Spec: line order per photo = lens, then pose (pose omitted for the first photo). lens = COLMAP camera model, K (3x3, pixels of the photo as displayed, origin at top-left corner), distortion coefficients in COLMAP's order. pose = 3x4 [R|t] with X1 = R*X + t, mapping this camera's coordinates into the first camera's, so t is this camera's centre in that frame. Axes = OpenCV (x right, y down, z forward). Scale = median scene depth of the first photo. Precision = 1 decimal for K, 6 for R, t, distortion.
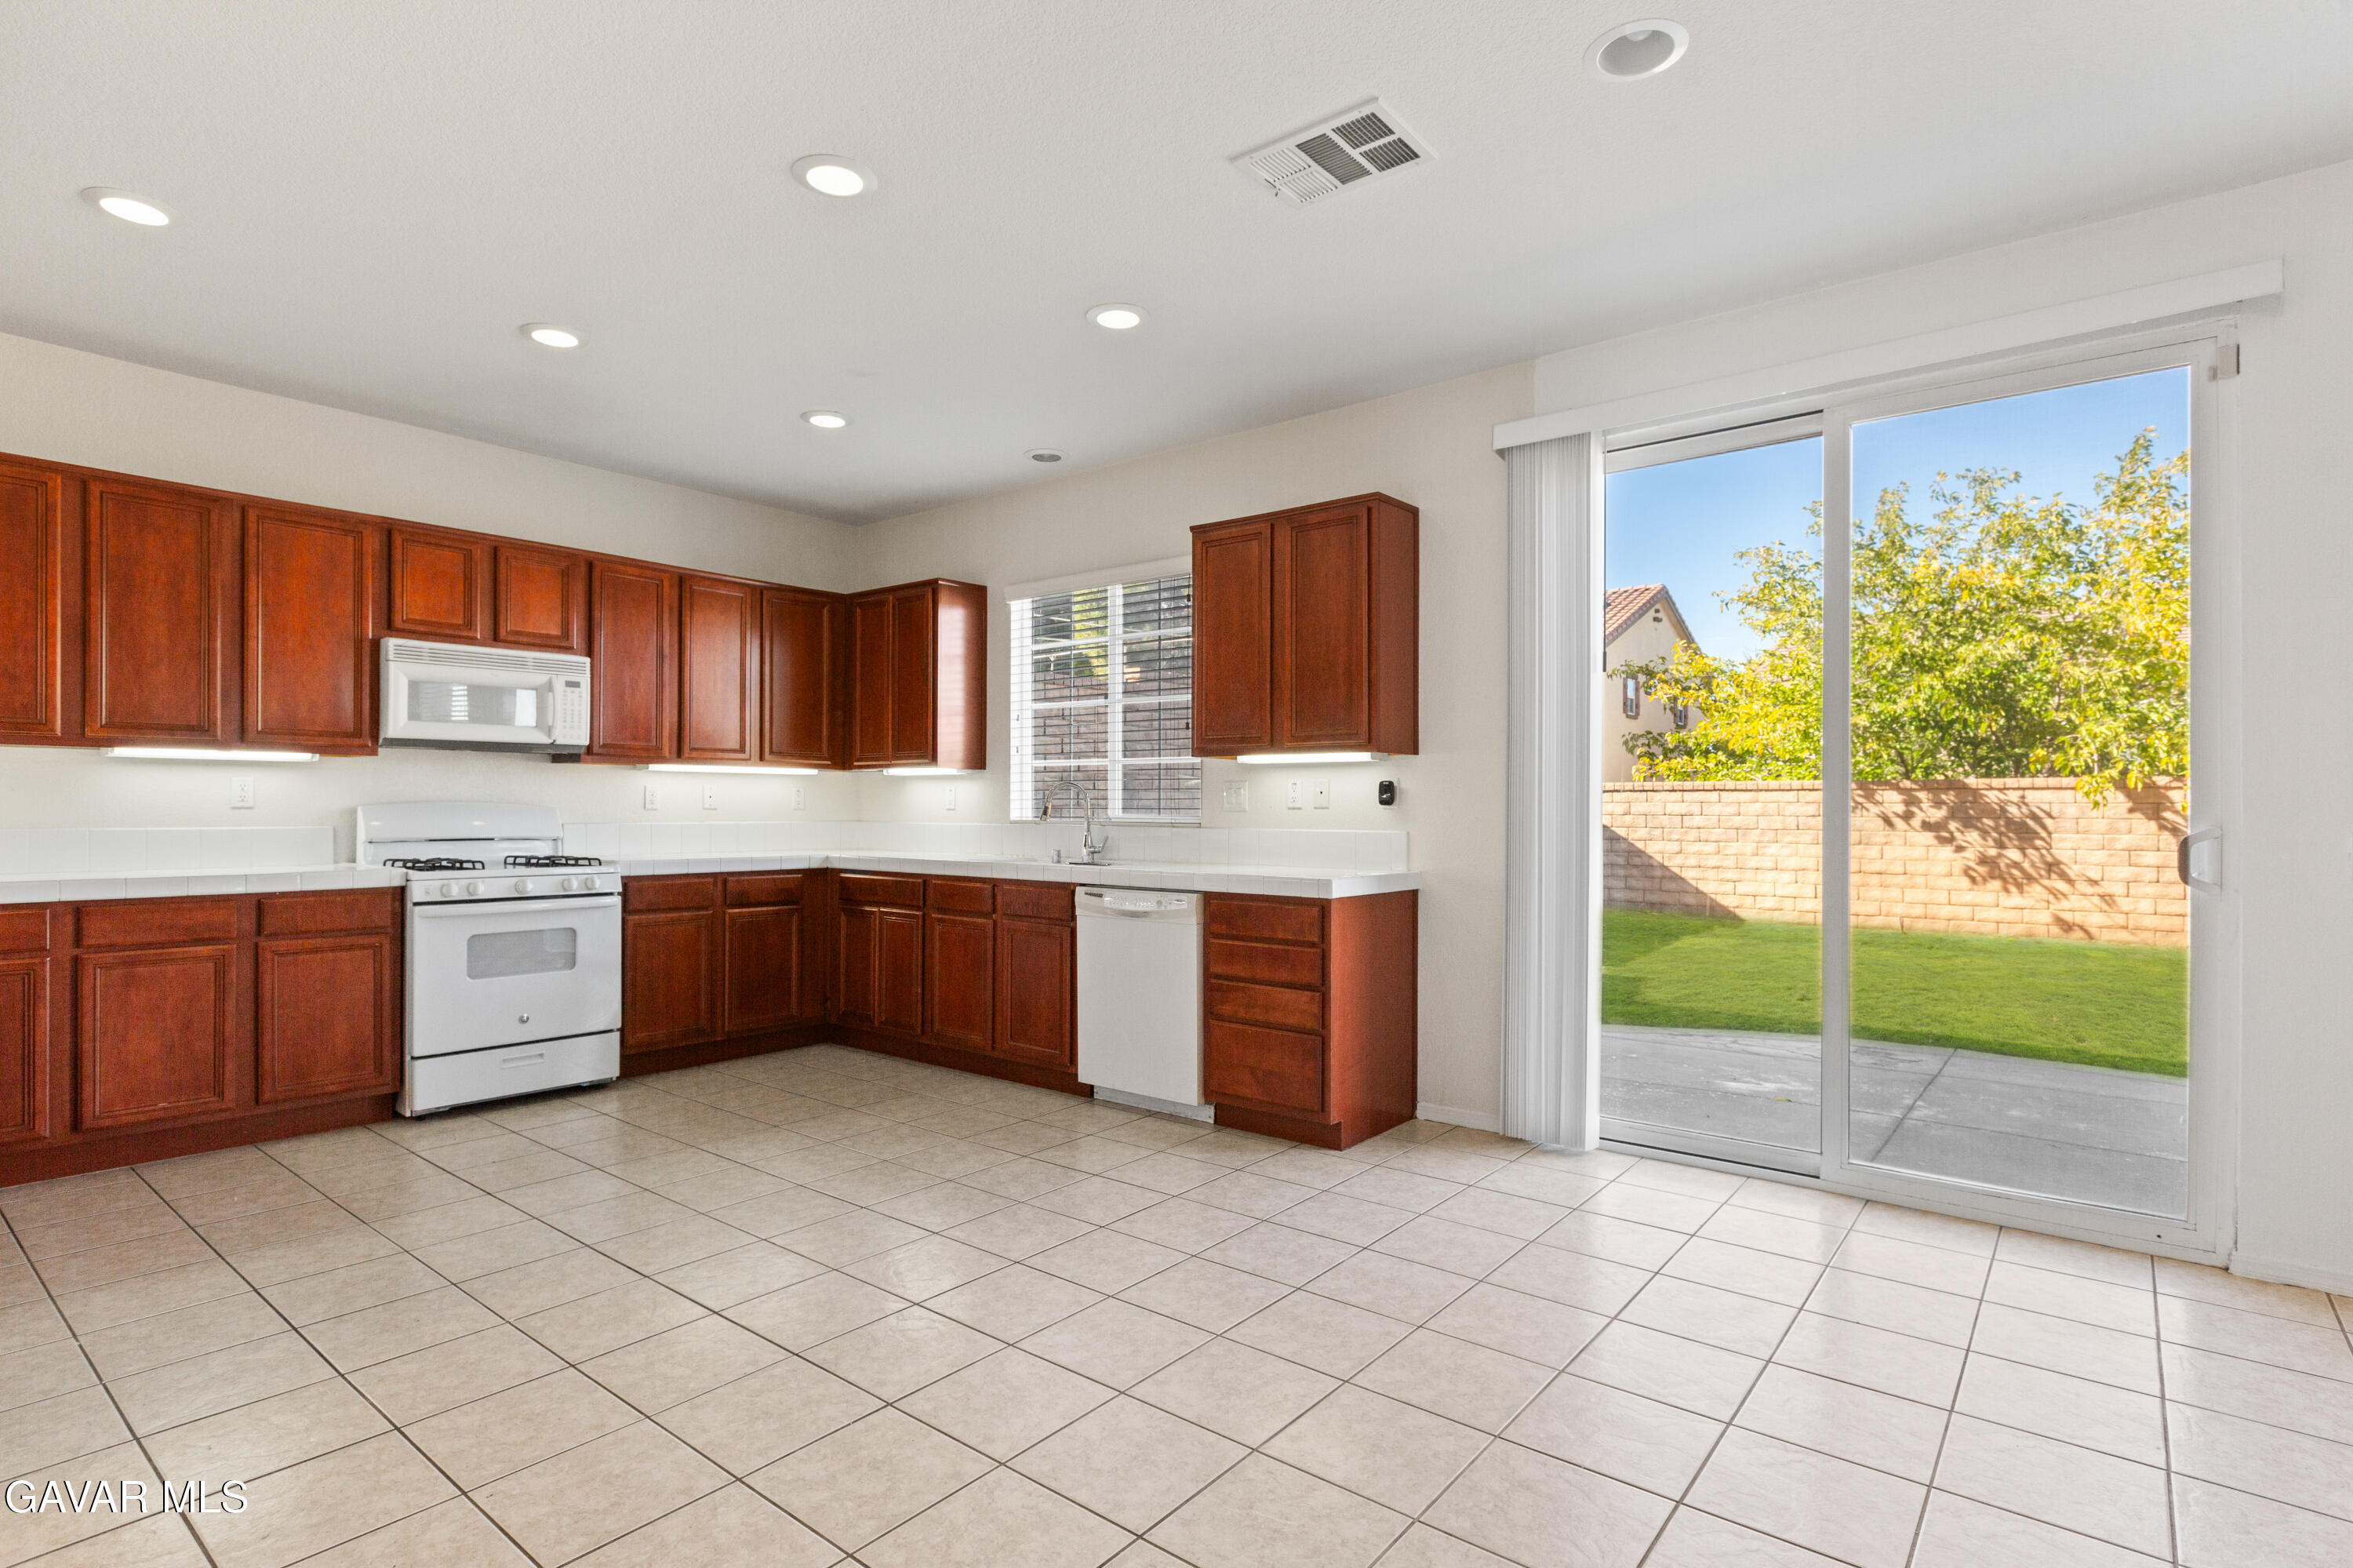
lens RADIAL K [[1165.2, 0, 1174.0], [0, 1165.2, 796.4], [0, 0, 1]] dist [-0.001963, -0.001977]
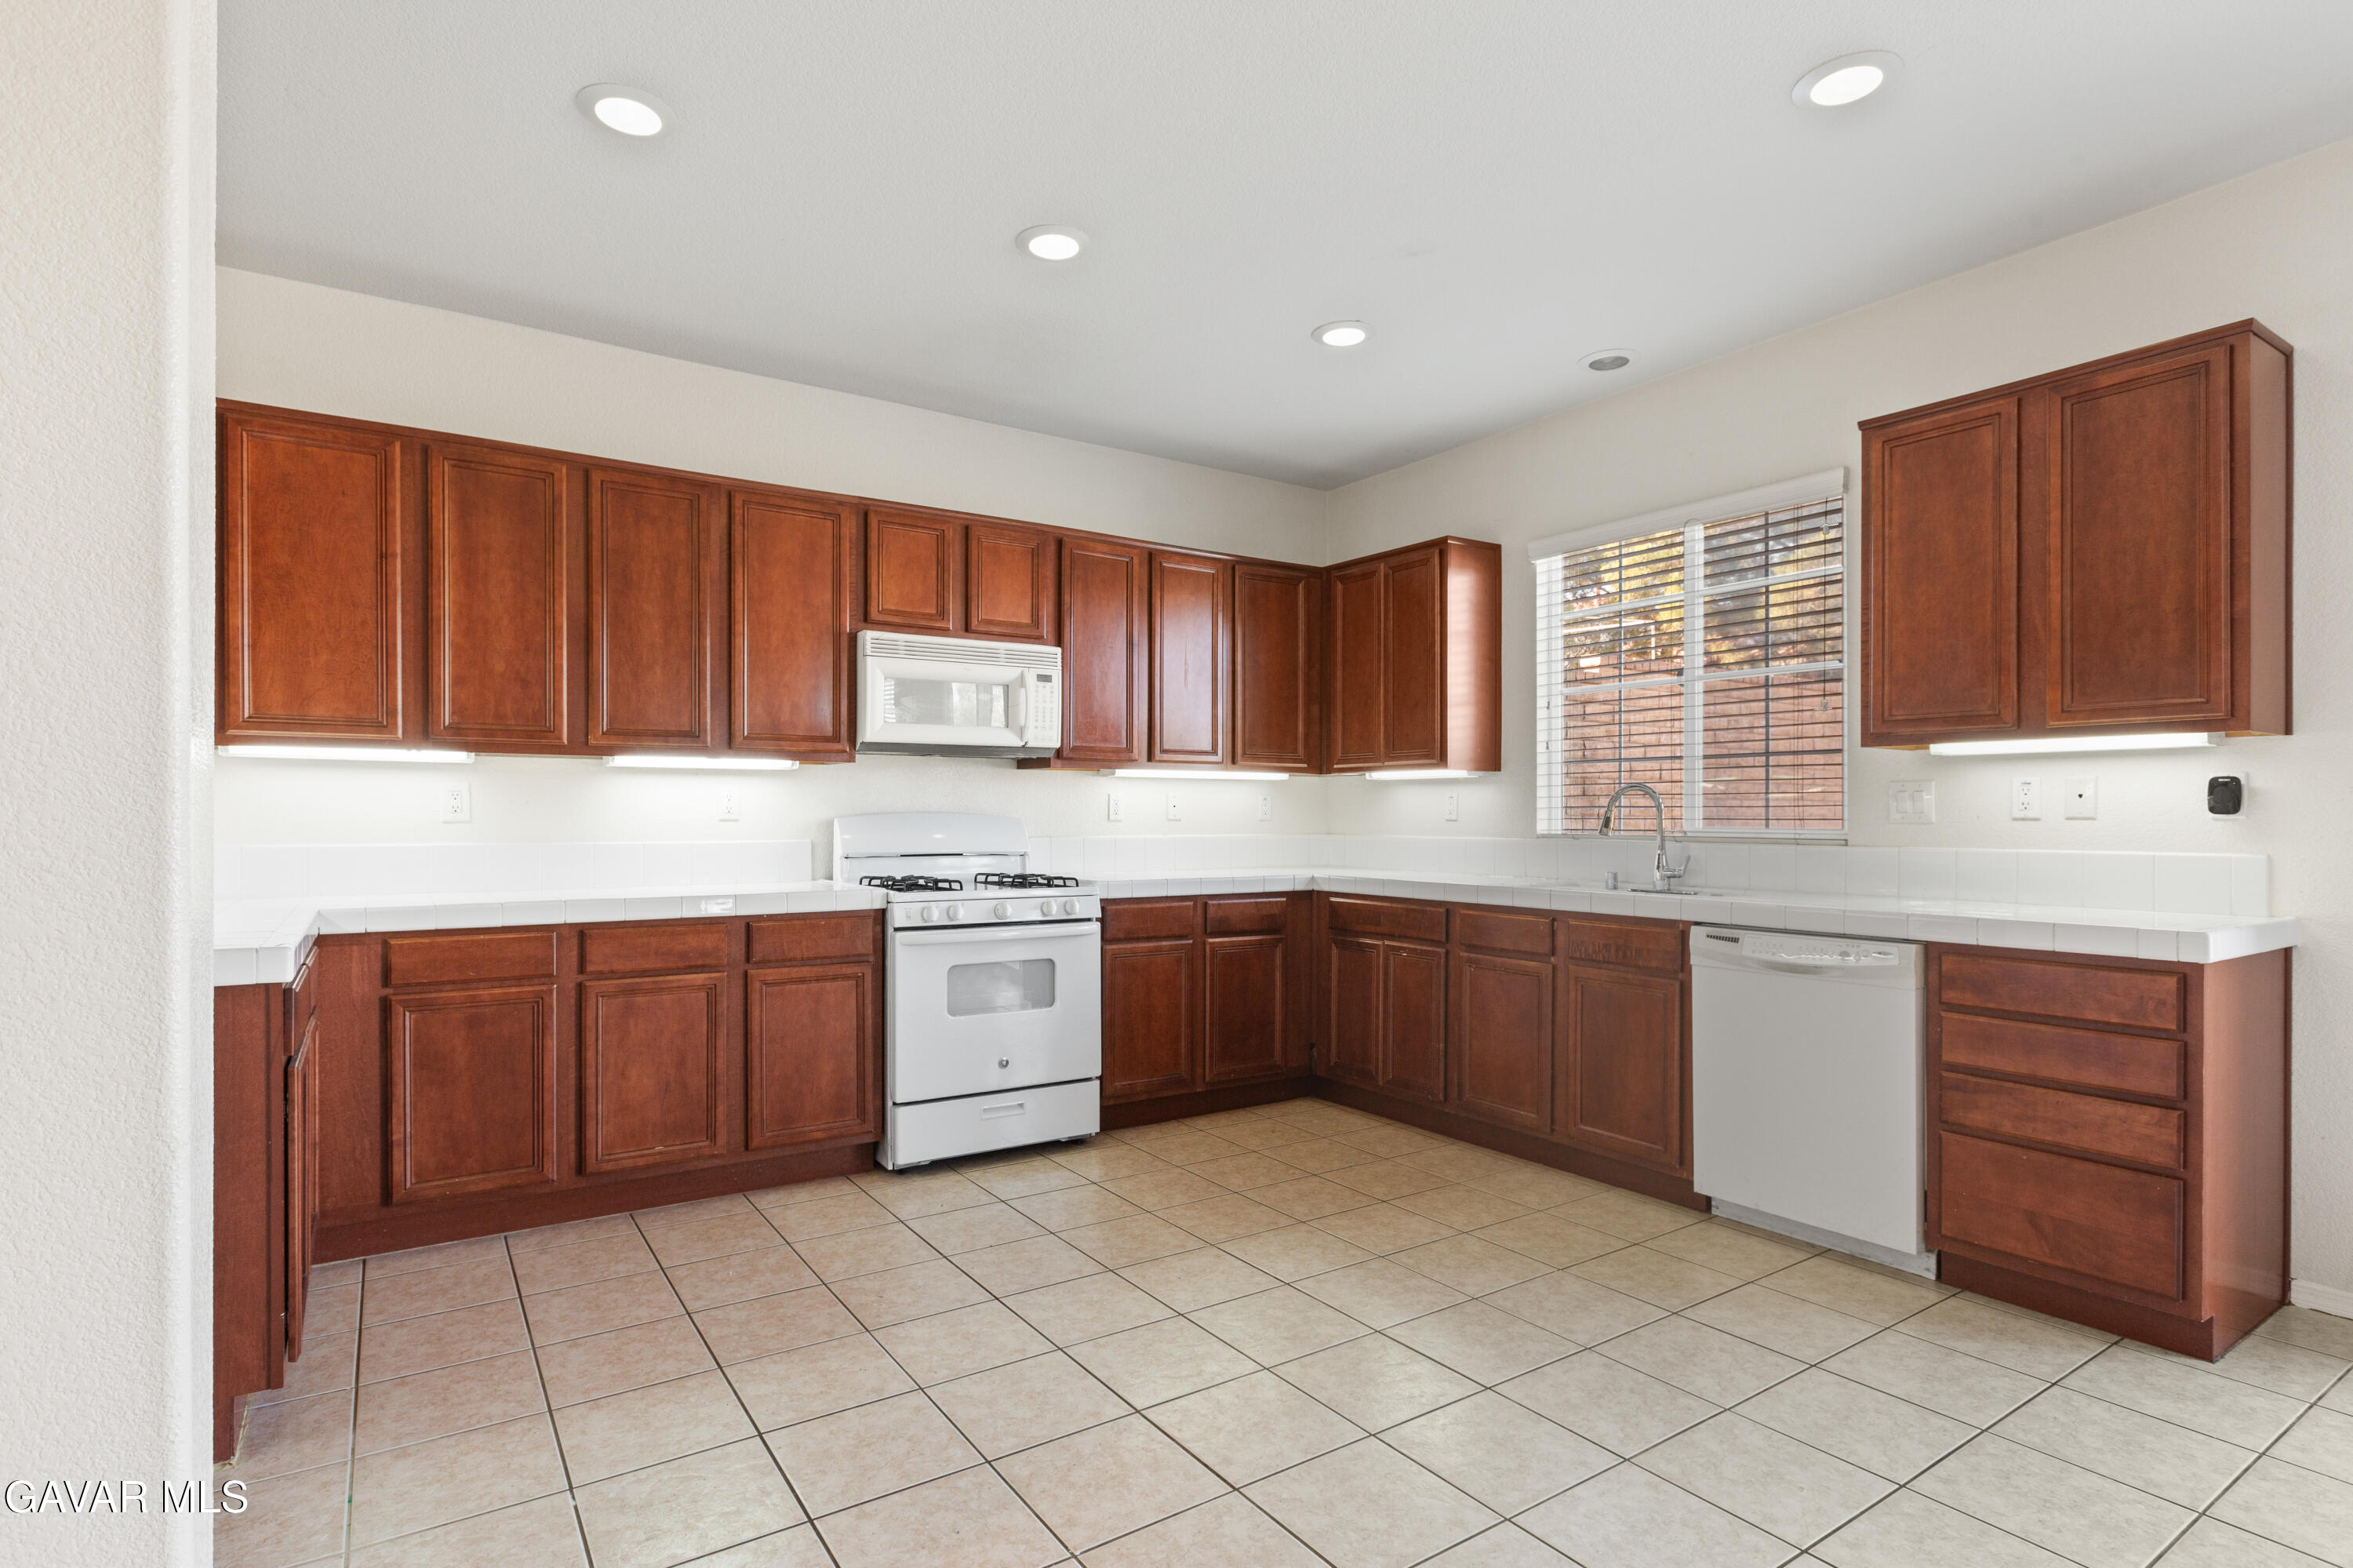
lens RADIAL K [[1165.2, 0, 1176.0], [0, 1165.2, 801.8], [0, 0, 1]] dist [-0.001963, -0.001977]
pose [[0.957040, -0.005889, -0.289896, -0.190820], [0.004975, 0.999980, -0.003889, 0.000399], [0.289913, 0.002280, 0.957050, 0.214349]]
